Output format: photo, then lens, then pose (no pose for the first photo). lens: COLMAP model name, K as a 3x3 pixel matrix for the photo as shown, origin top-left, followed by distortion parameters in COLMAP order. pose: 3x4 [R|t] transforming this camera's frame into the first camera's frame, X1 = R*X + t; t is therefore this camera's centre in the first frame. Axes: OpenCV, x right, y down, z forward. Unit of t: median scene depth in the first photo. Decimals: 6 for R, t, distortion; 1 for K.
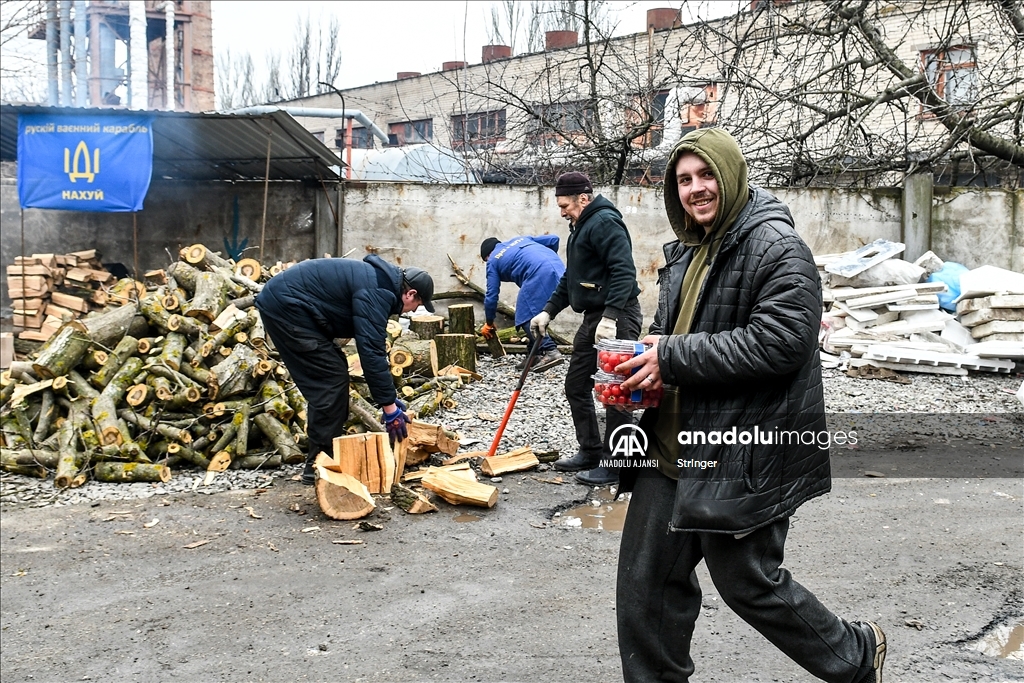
lens RADIAL K [[1060.2, 0, 558.1], [0, 1060.2, 258.6], [0, 0, 1]] dist [-0.005961, -0.014865]
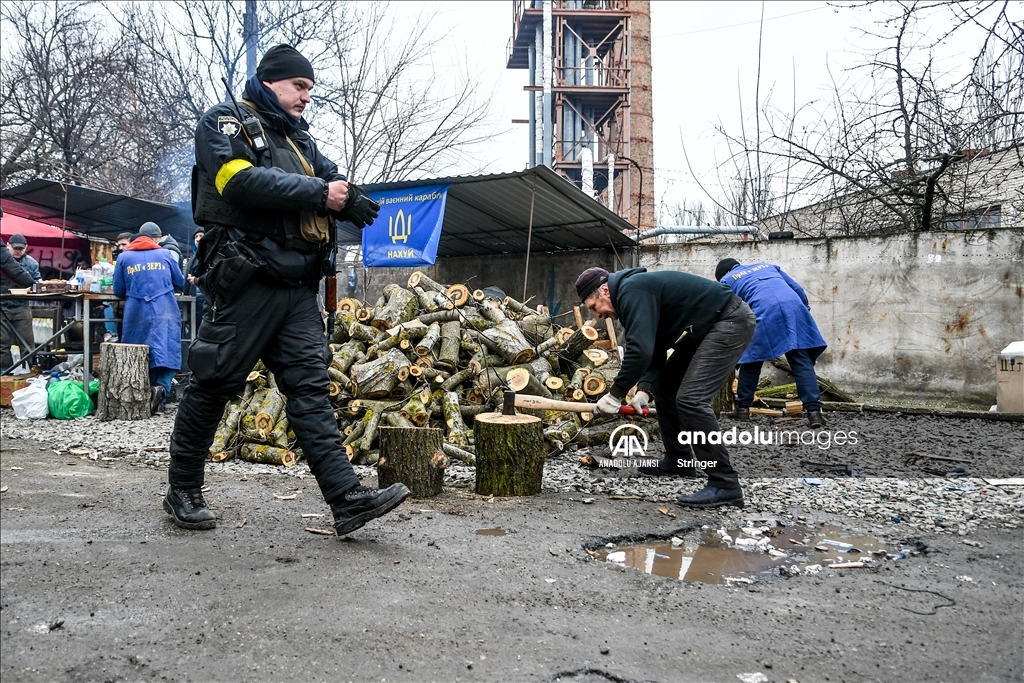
lens RADIAL K [[828.0, 0, 487.0], [0, 828.0, 340.7], [0, 0, 1]] dist [-0.009511, -0.007895]
pose [[0.847758, 0.008965, -0.530308, 0.177409], [-0.029564, 0.999101, -0.030370, 0.083127], [0.529559, 0.041425, 0.847261, 0.318738]]
